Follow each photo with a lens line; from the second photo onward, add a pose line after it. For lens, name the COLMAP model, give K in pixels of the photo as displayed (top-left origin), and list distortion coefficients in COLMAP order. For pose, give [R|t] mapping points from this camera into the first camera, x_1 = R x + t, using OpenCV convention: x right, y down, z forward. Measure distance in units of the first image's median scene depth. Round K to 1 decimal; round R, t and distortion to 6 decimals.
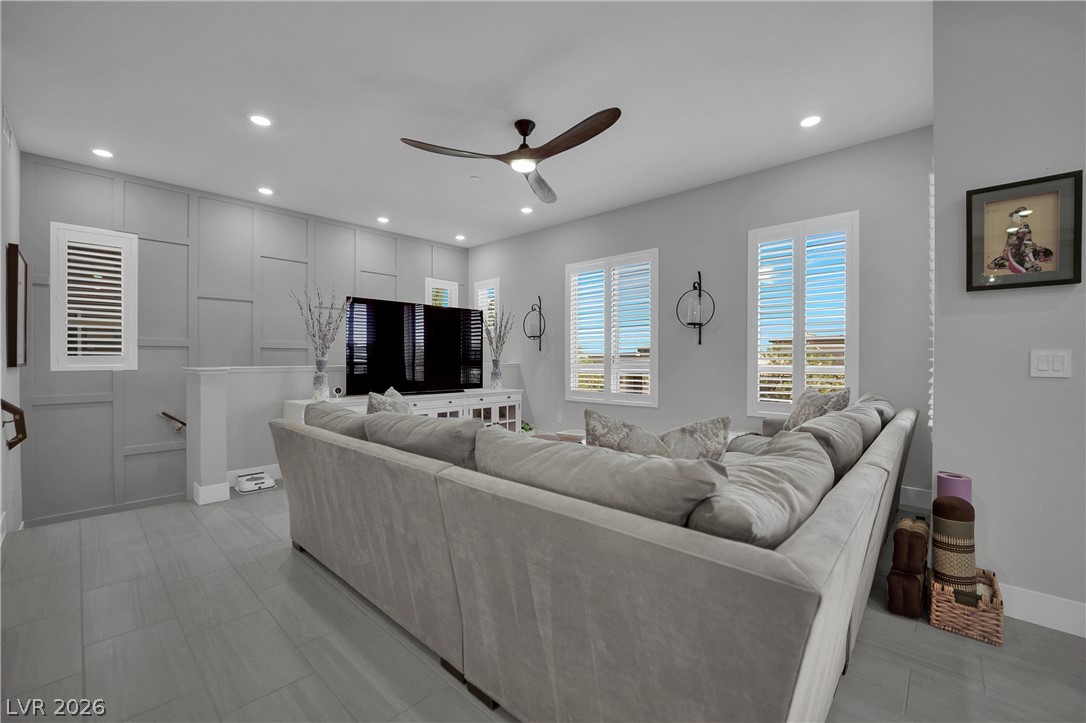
lens RADIAL K [[446.4, 0, 537.0], [0, 446.4, 360.0], [0, 0, 1]] dist [-0.020397, 0.001097]
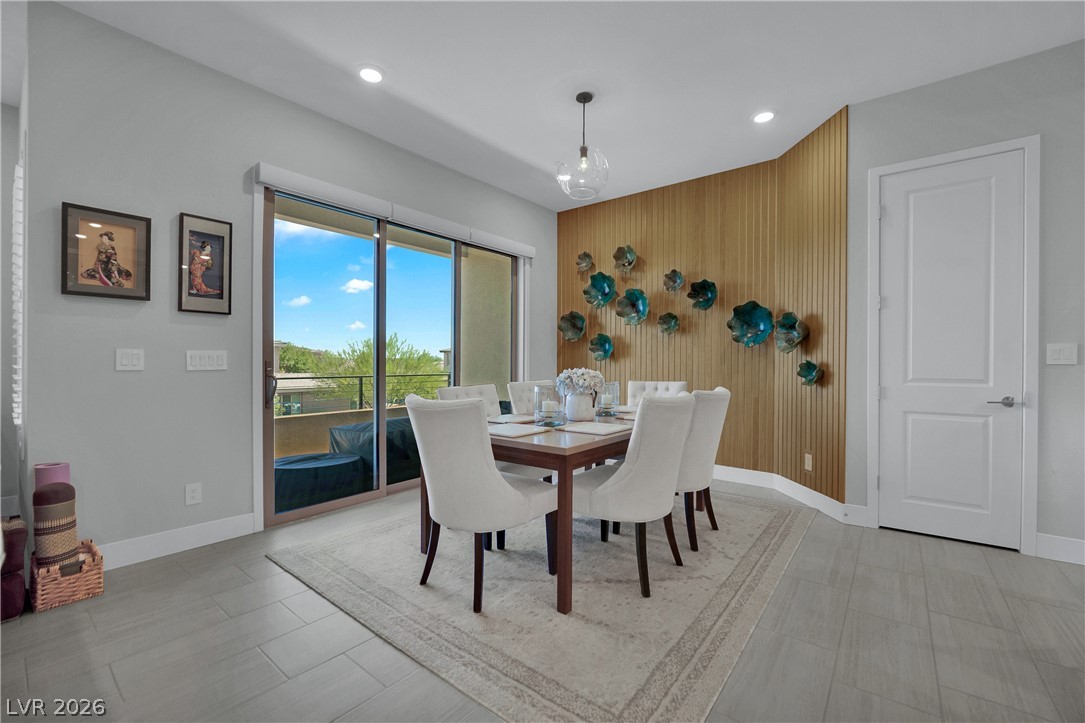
lens RADIAL K [[446.0, 0, 547.8], [0, 446.0, 368.5], [0, 0, 1]] dist [-0.020397, 0.001097]
pose [[-0.085052, -0.015600, 0.996254, -0.121197], [-0.004409, 0.999874, 0.015281, 0.004510], [-0.996367, -0.003093, -0.085110, -0.068438]]
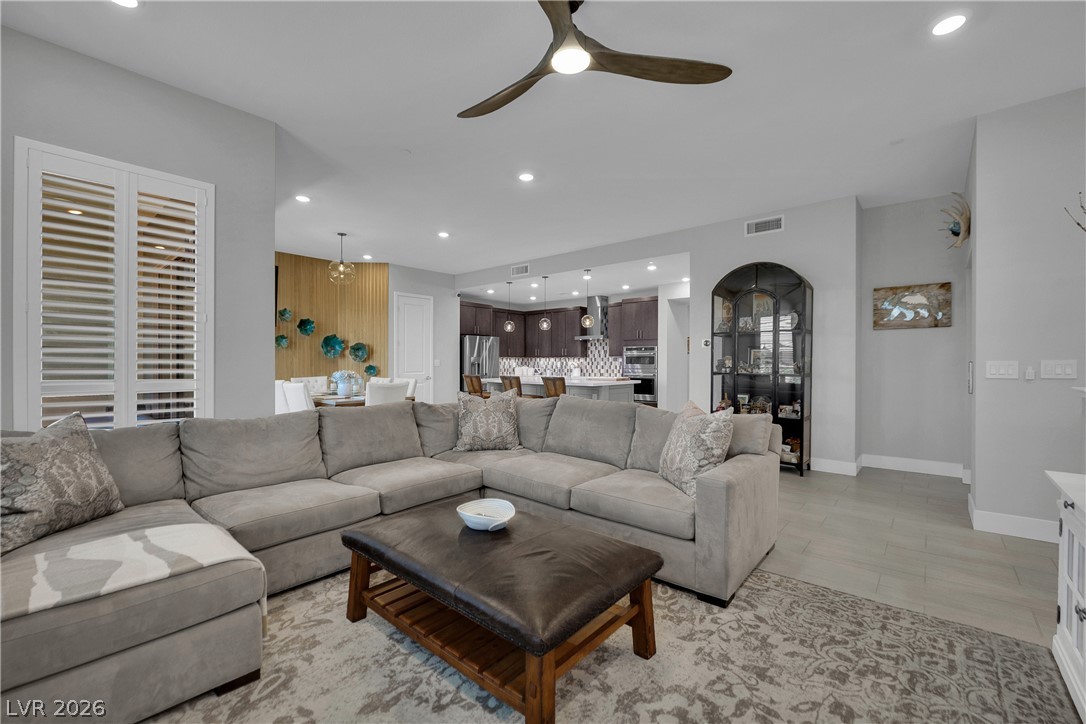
lens RADIAL K [[446.4, 0, 545.4], [0, 446.4, 379.5], [0, 0, 1]] dist [-0.020397, 0.001097]
pose [[-0.999004, -0.002070, -0.044564, 0.027431], [-0.003620, 0.999390, 0.034723, -0.009629], [0.044465, 0.034850, -0.998403, 1.613308]]
